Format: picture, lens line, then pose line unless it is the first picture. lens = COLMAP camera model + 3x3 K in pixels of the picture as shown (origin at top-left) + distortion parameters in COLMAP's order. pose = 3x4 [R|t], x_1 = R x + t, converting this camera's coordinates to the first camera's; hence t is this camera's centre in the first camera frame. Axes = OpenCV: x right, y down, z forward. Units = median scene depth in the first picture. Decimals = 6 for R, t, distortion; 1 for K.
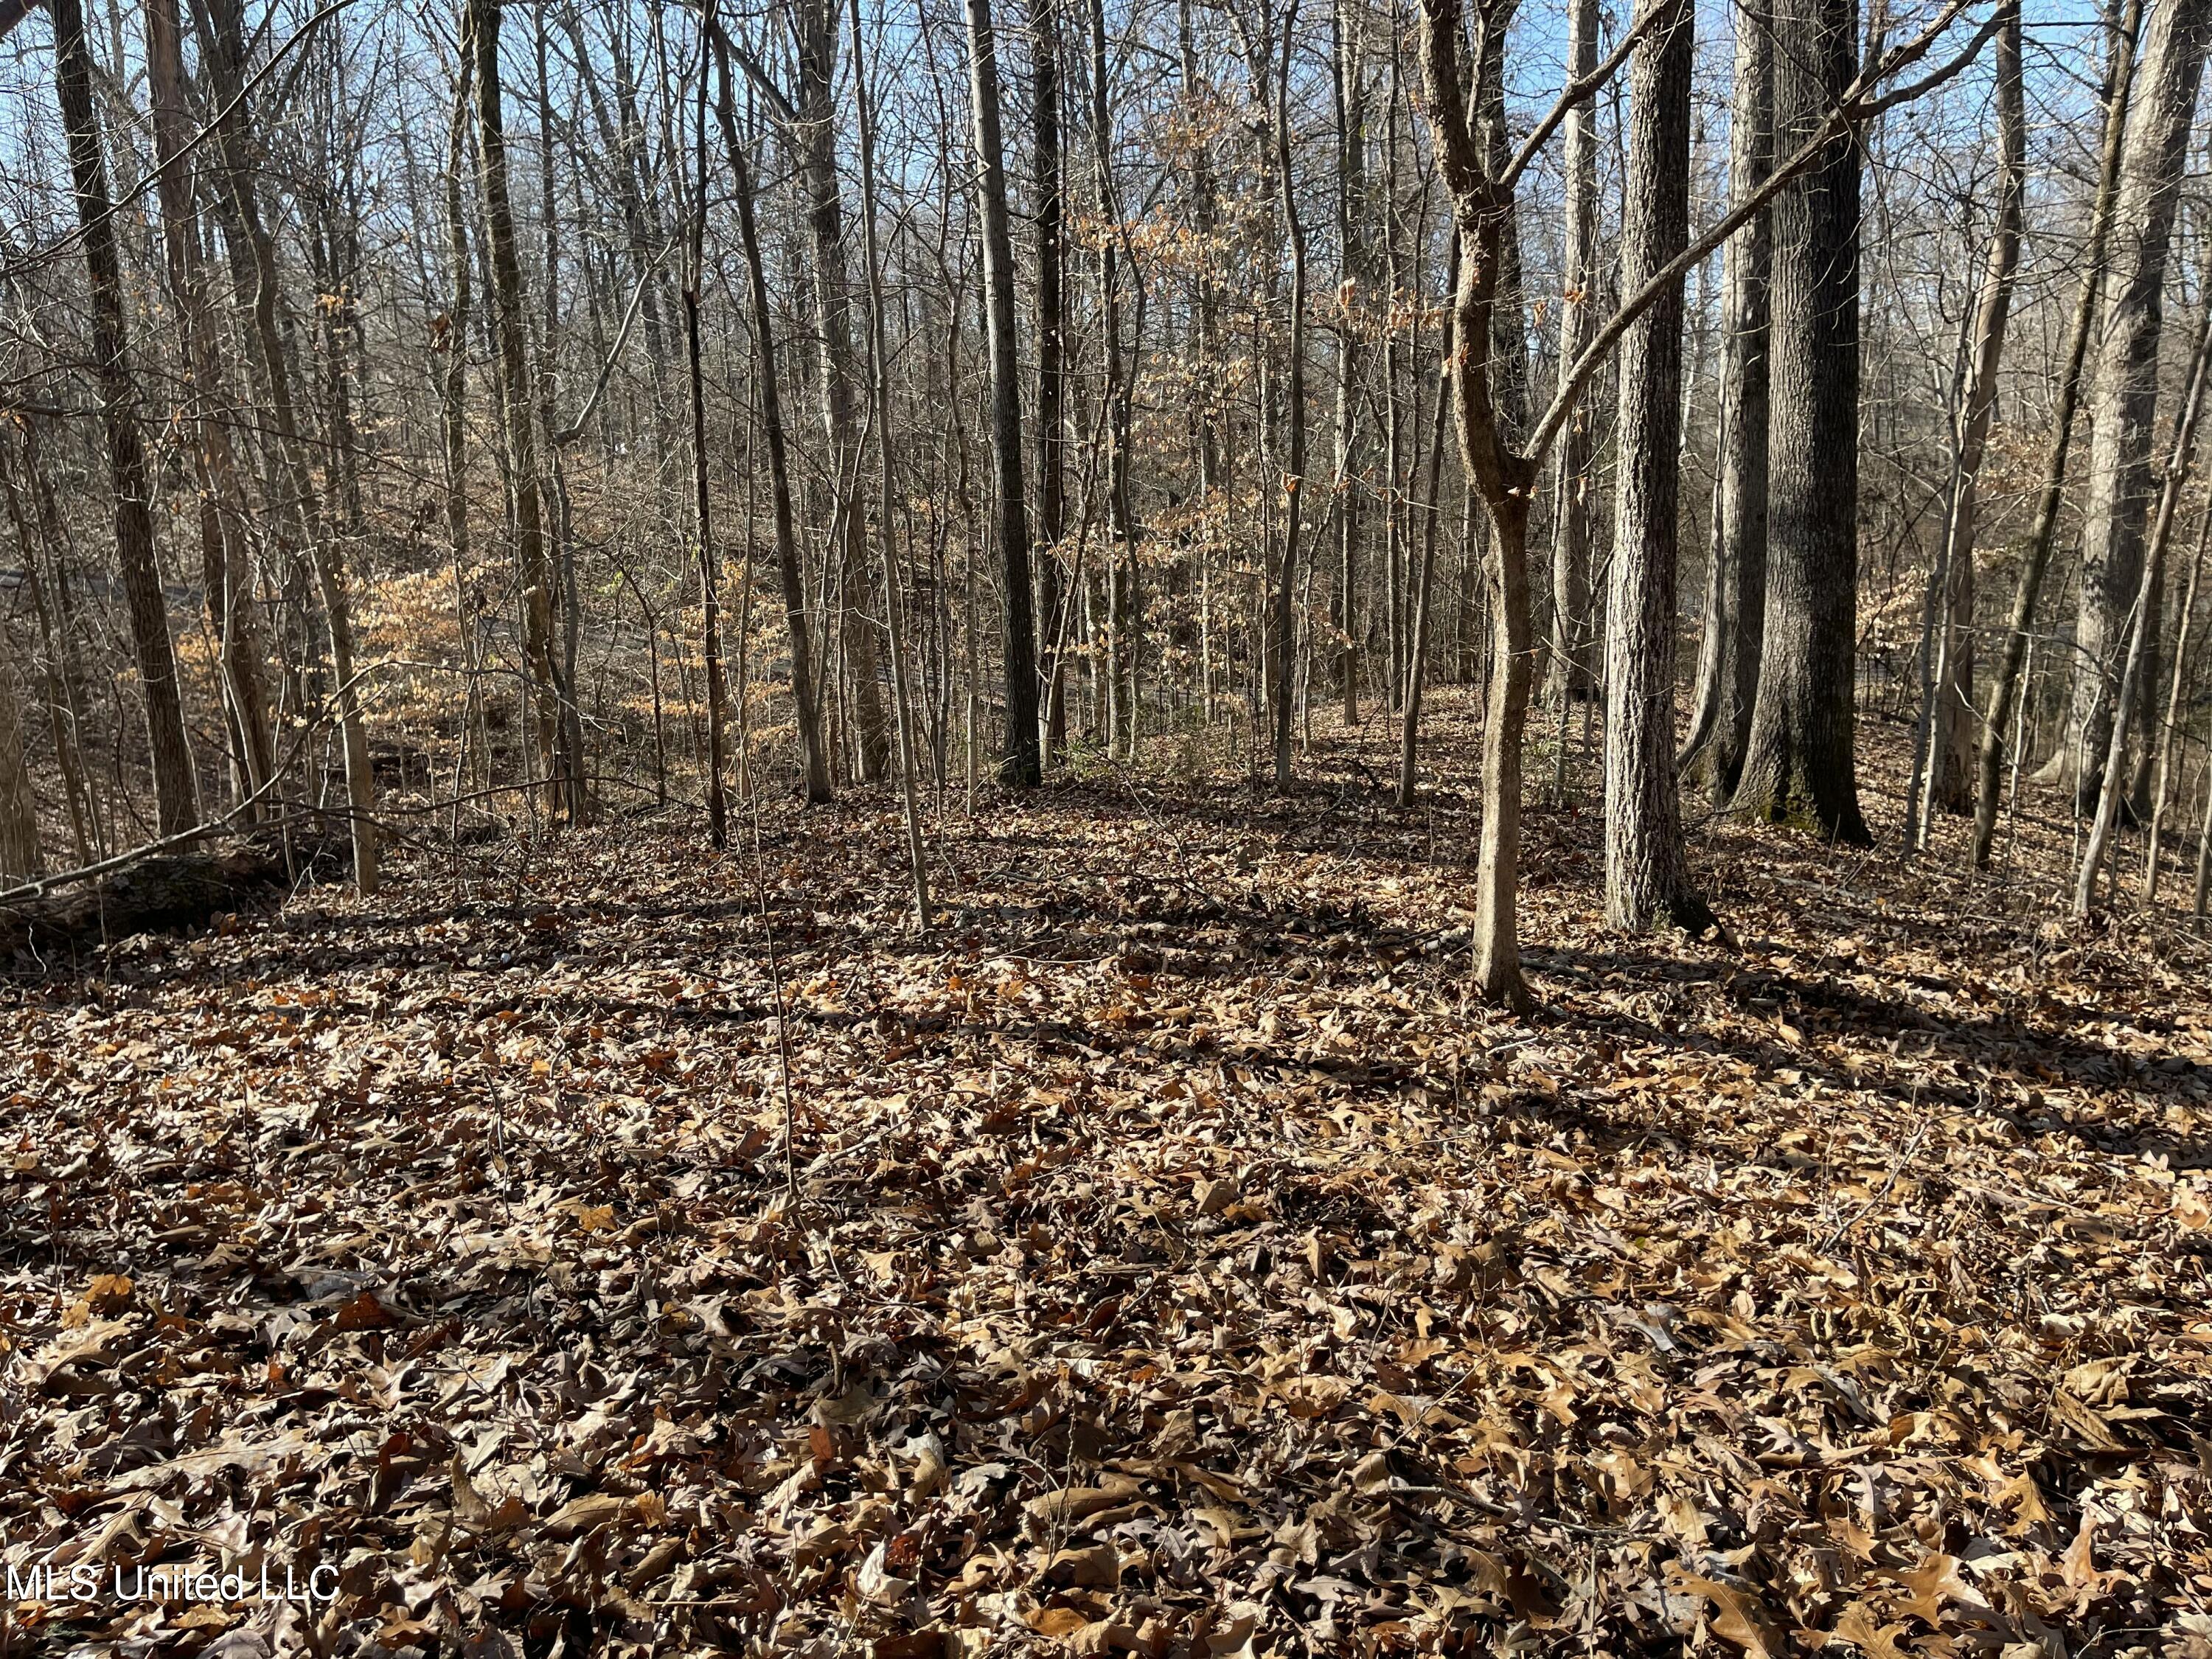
lens RADIAL K [[1640.9, 0, 1096.1], [0, 1640.9, 828.4], [0, 0, 1]] dist [0.042268, -0.061631]
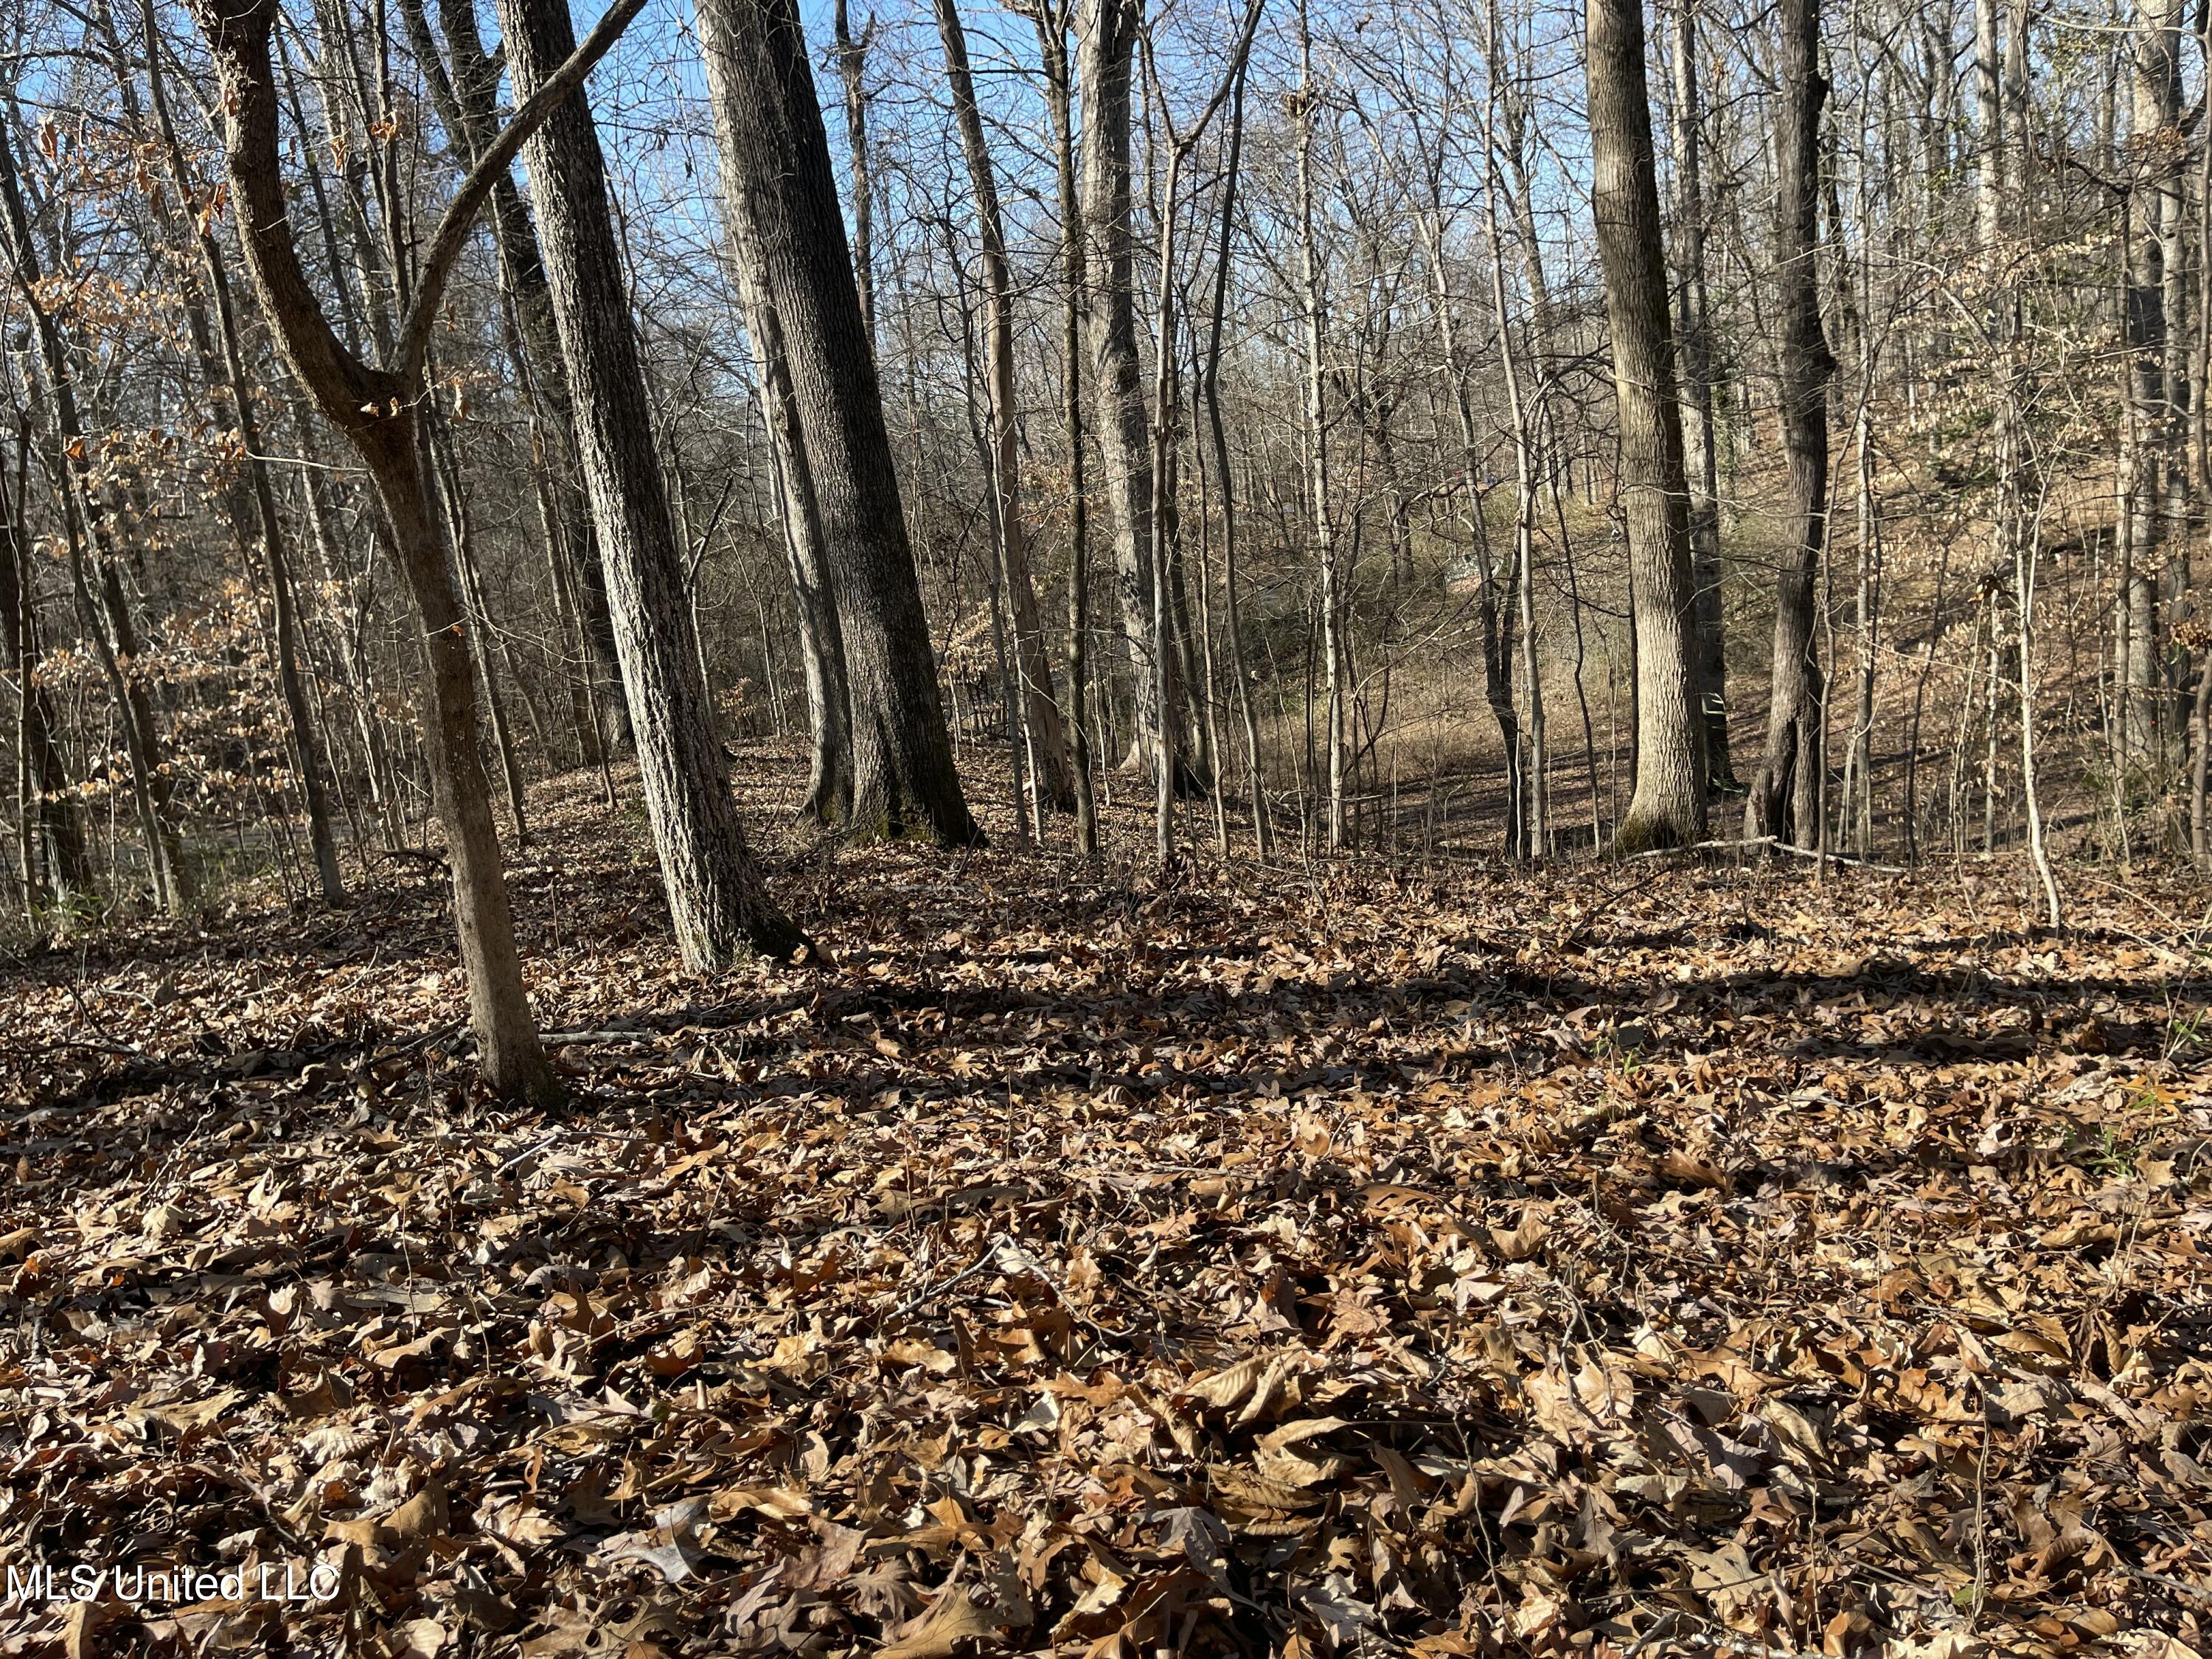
lens RADIAL K [[1640.9, 0, 1102.3], [0, 1640.9, 833.6], [0, 0, 1]] dist [0.042268, -0.061631]
pose [[0.862462, -0.175923, 0.474563, 0.145321], [0.198205, 0.980156, 0.003133, 0.038694], [-0.465697, 0.091359, 0.880216, 0.213165]]
